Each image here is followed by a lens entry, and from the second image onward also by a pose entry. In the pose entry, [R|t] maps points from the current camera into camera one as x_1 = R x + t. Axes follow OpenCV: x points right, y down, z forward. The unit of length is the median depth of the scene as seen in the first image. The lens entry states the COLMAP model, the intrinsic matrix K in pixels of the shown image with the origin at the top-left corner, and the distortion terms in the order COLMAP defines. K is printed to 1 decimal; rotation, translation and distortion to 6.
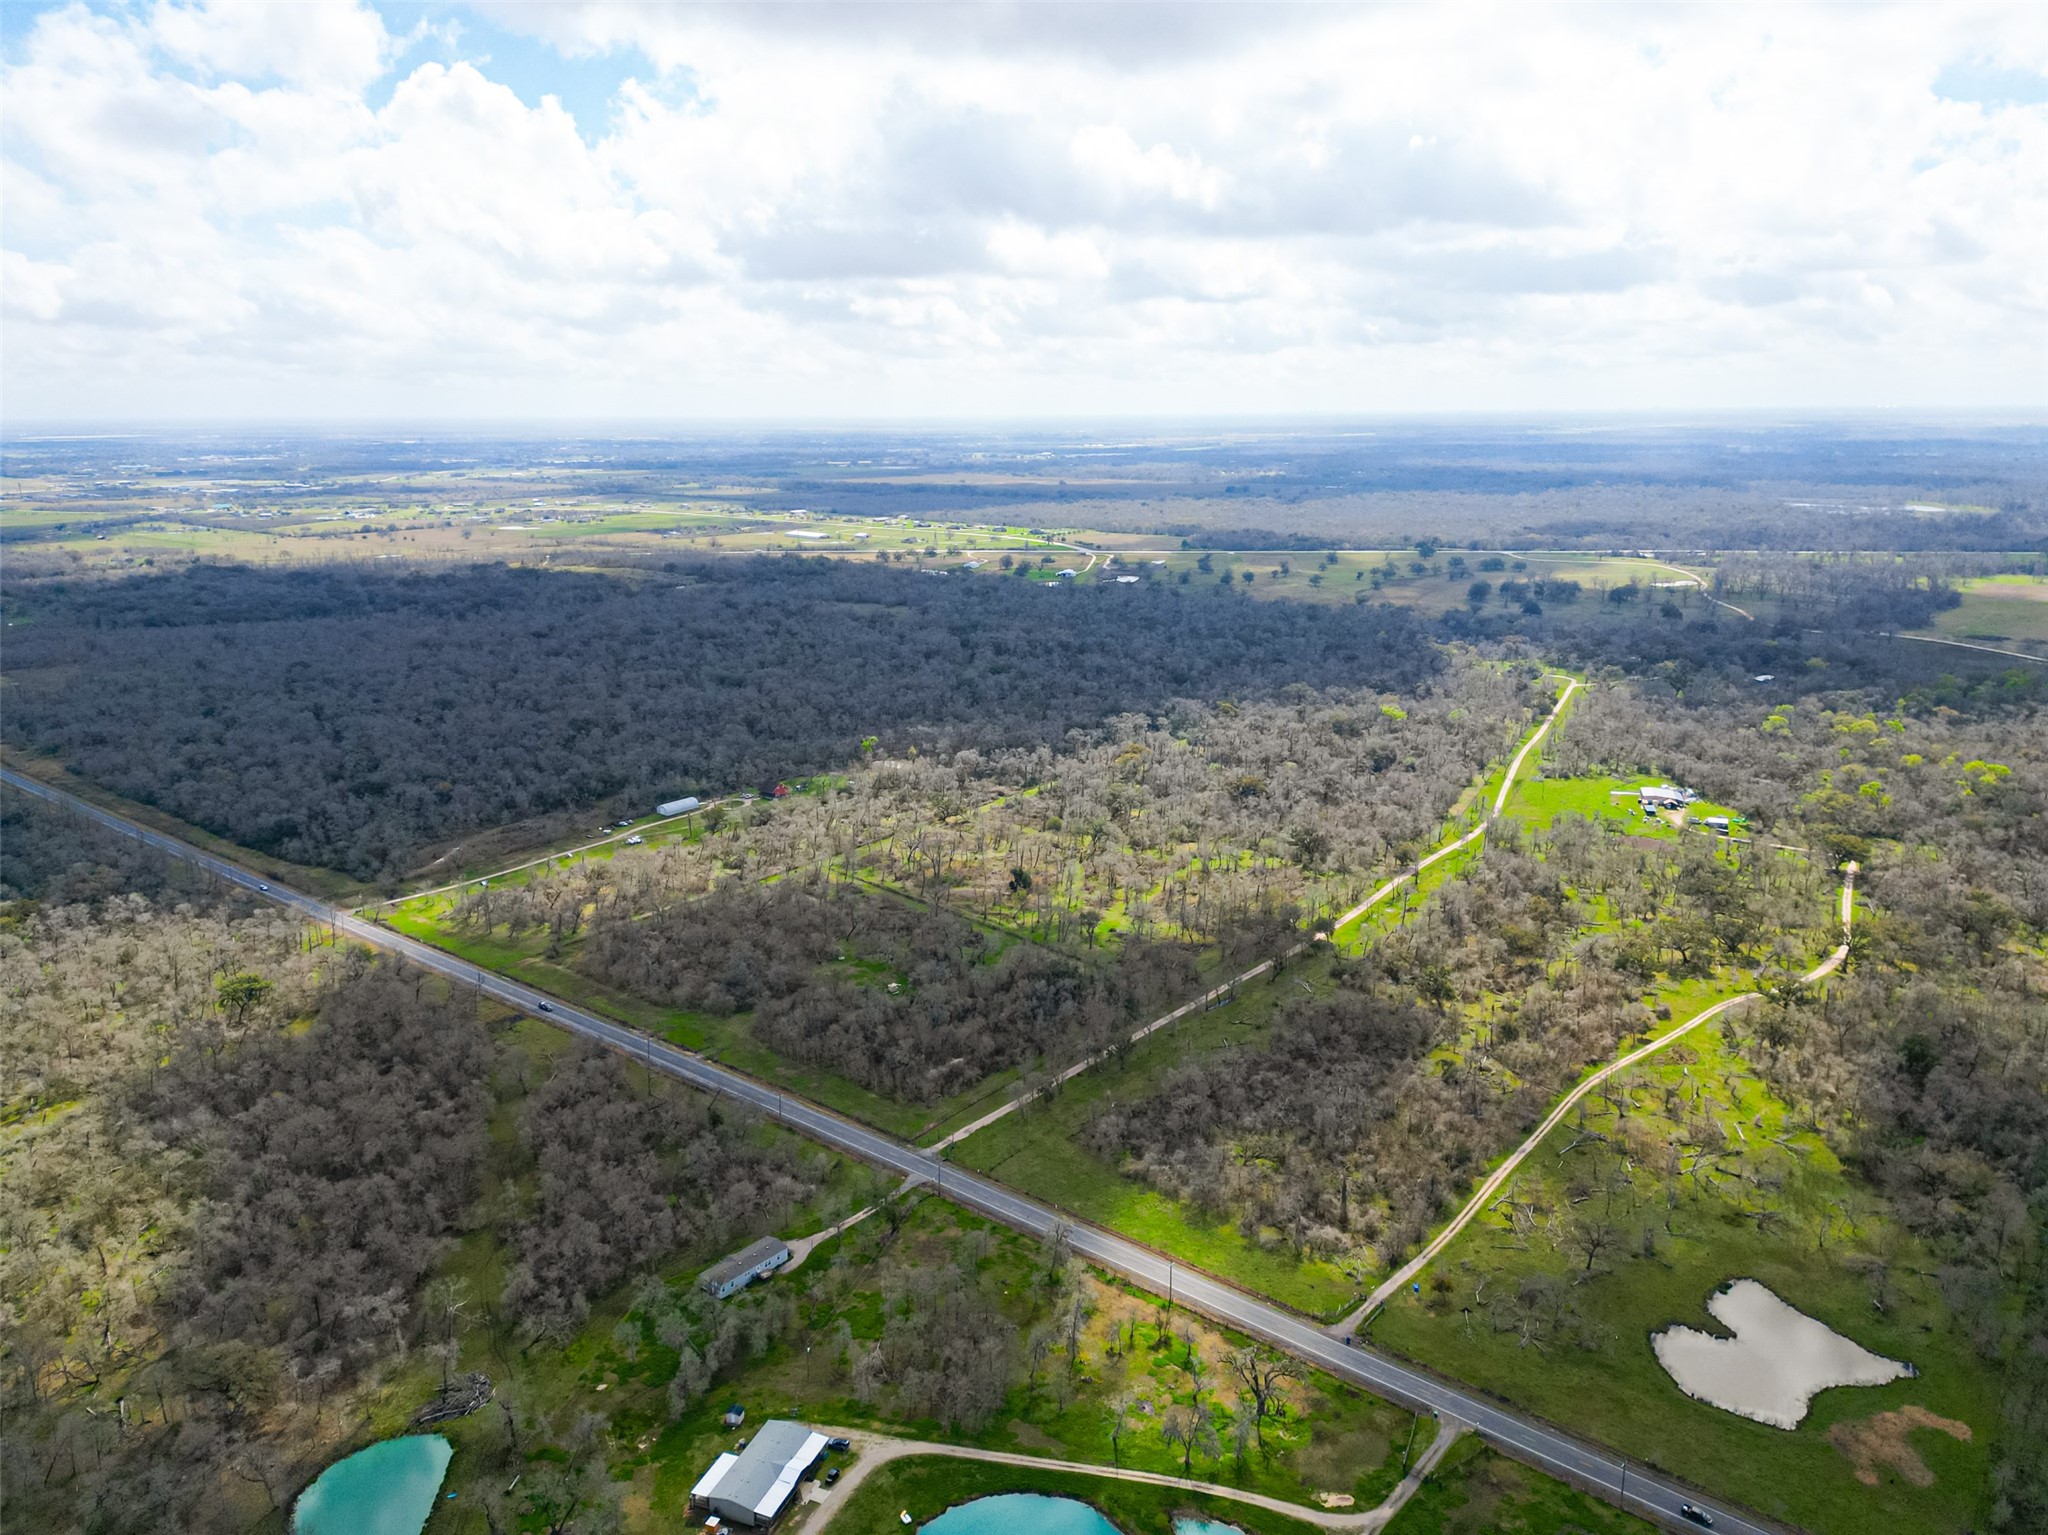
lens RADIAL K [[1425.6, 0, 1020.2], [0, 1425.6, 767.5], [0, 0, 1]] dist [0.079383, -0.076400]
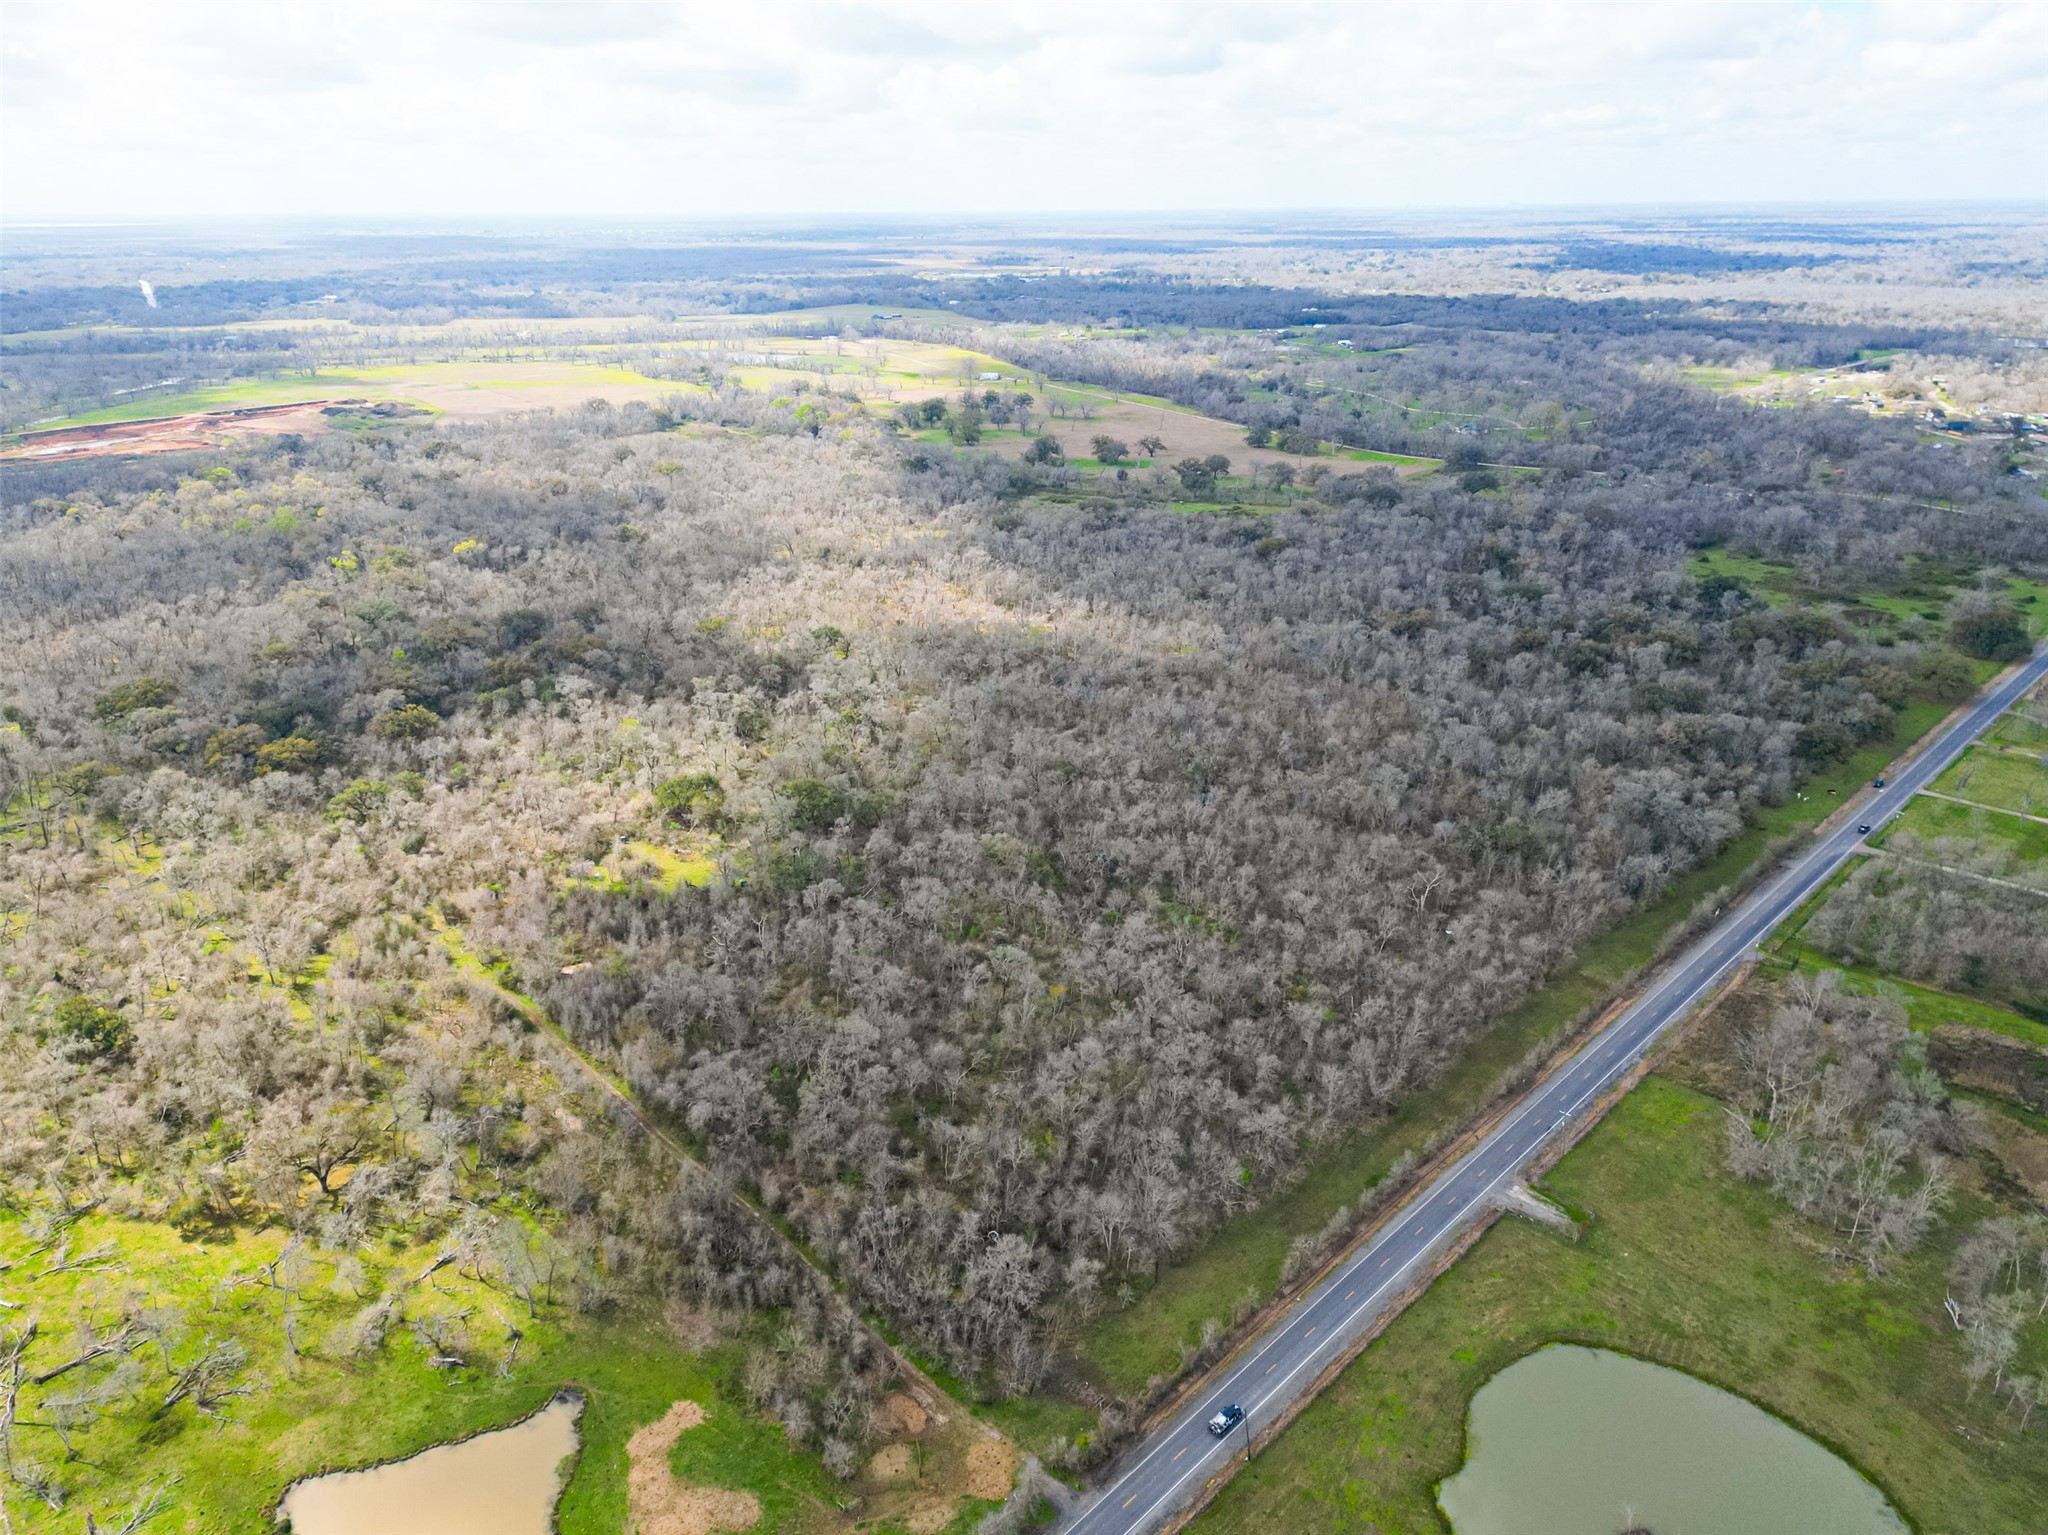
lens RADIAL K [[1425.6, 0, 1020.2], [0, 1425.6, 767.5], [0, 0, 1]] dist [0.079383, -0.076400]
pose [[0.092651, -0.359952, 0.928359, 0.036362], [0.252916, 0.910297, 0.327707, -0.015425], [-0.963042, 0.204435, 0.175377, 0.240403]]
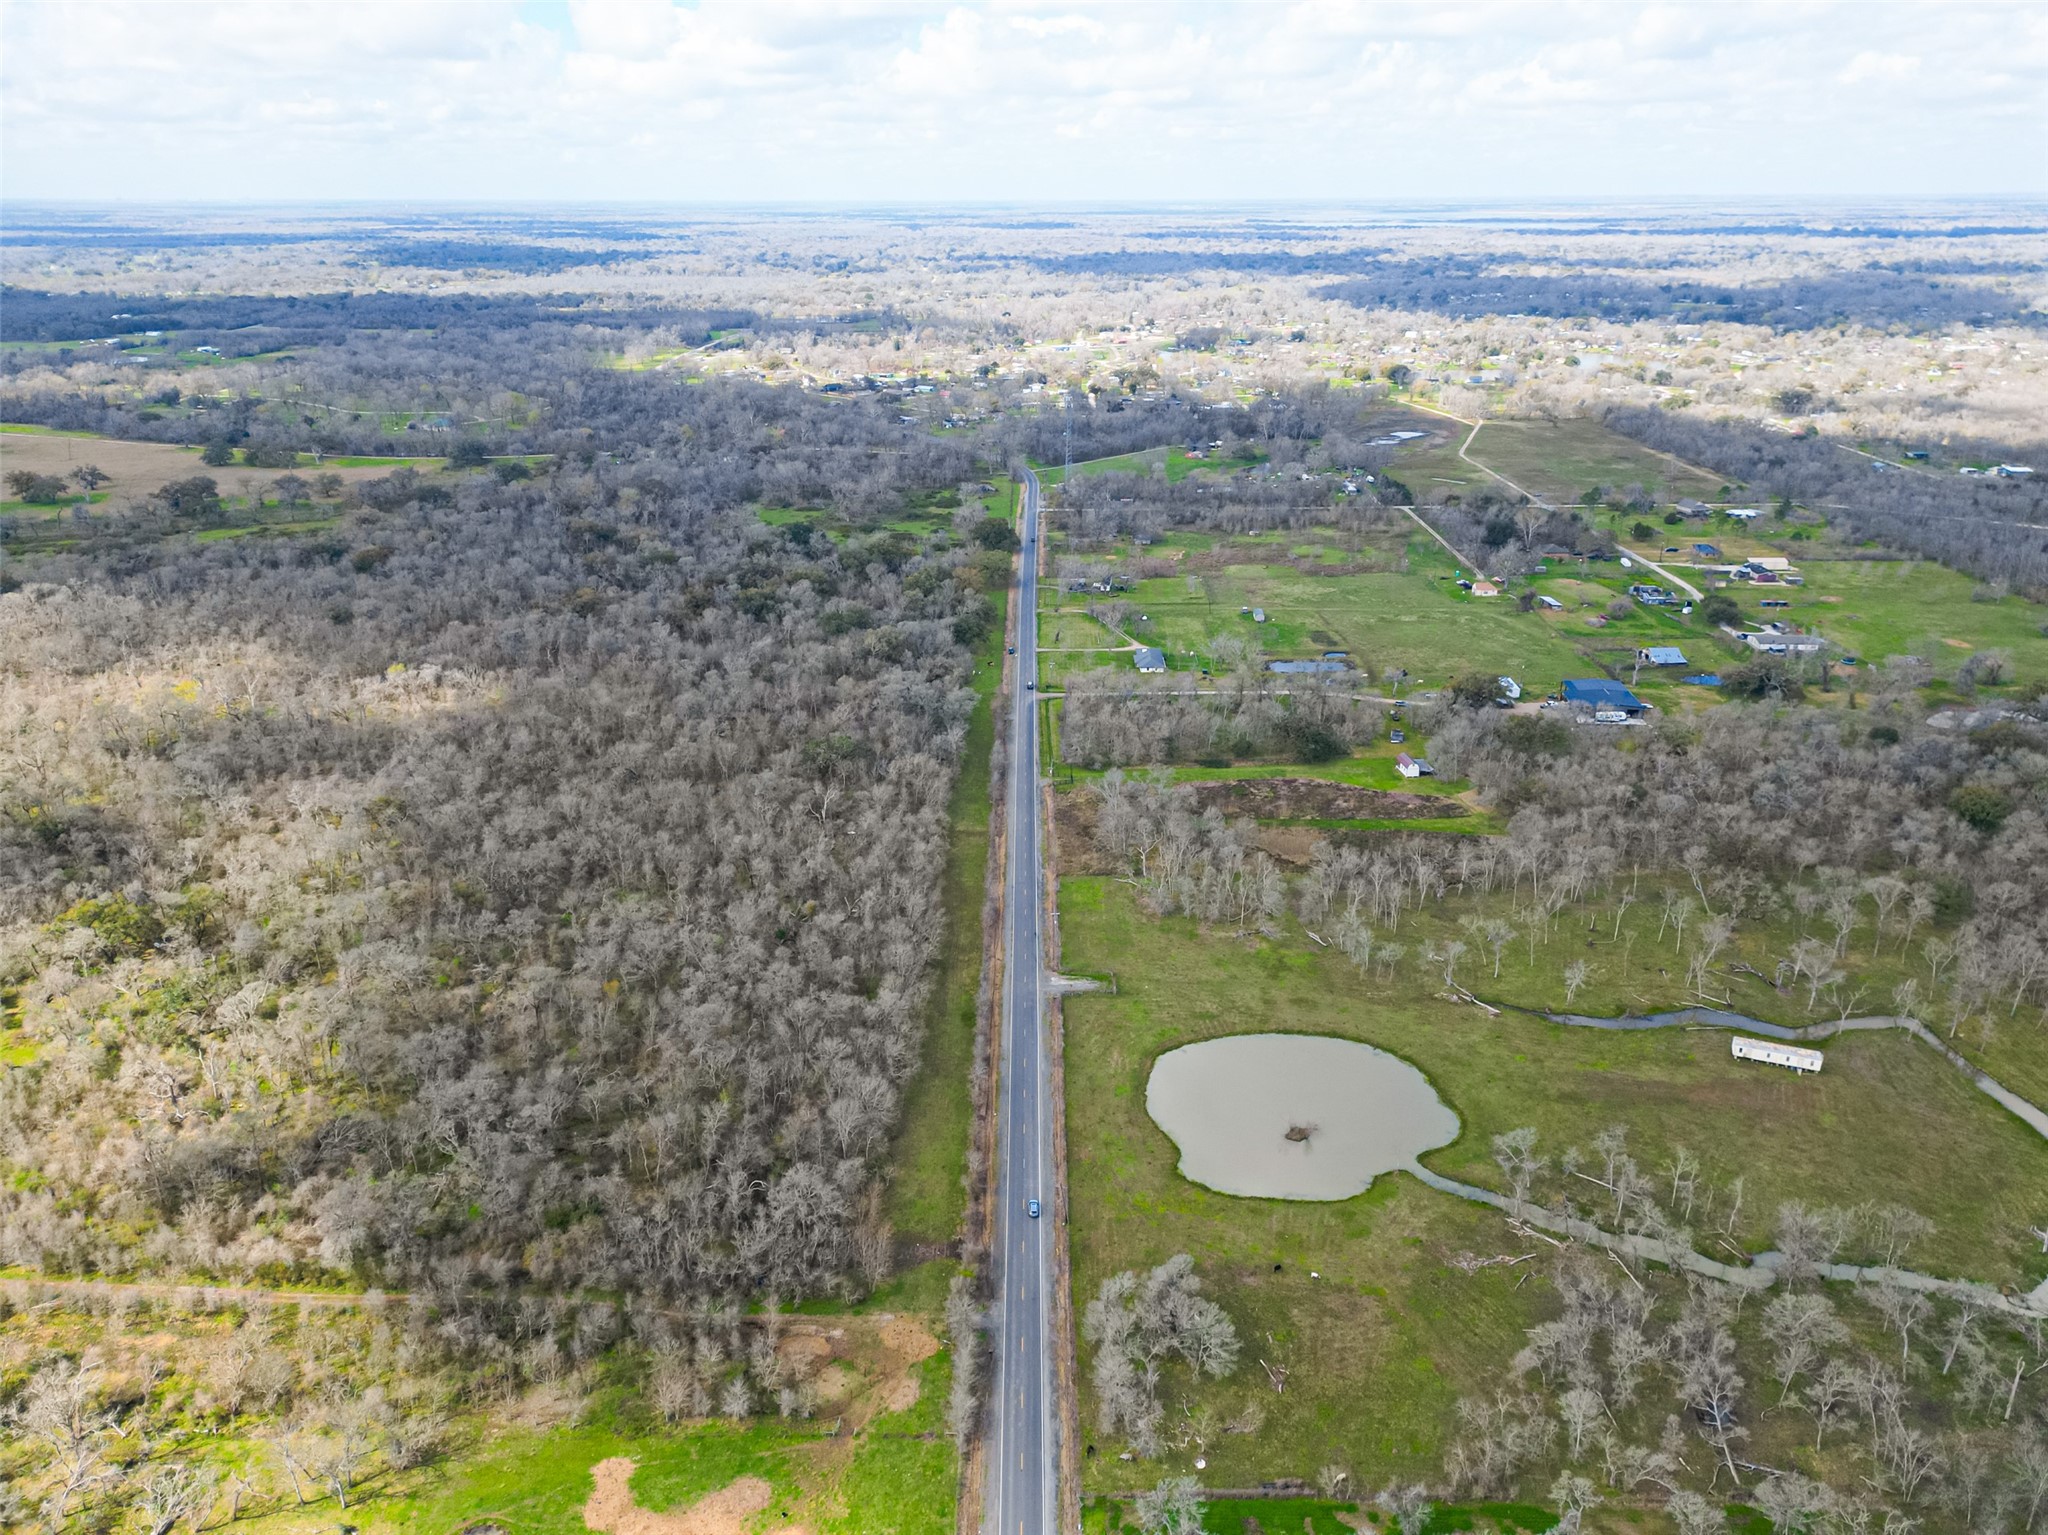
lens RADIAL K [[1453.6, 0, 1028.5], [0, 1453.6, 687.9], [0, 0, 1]] dist [0.091705, -0.095688]
pose [[-0.631284, -0.241912, 0.736858, 0.031863], [0.195983, 0.869511, 0.453366, -0.058191], [-0.750381, 0.430615, -0.501497, 0.391899]]
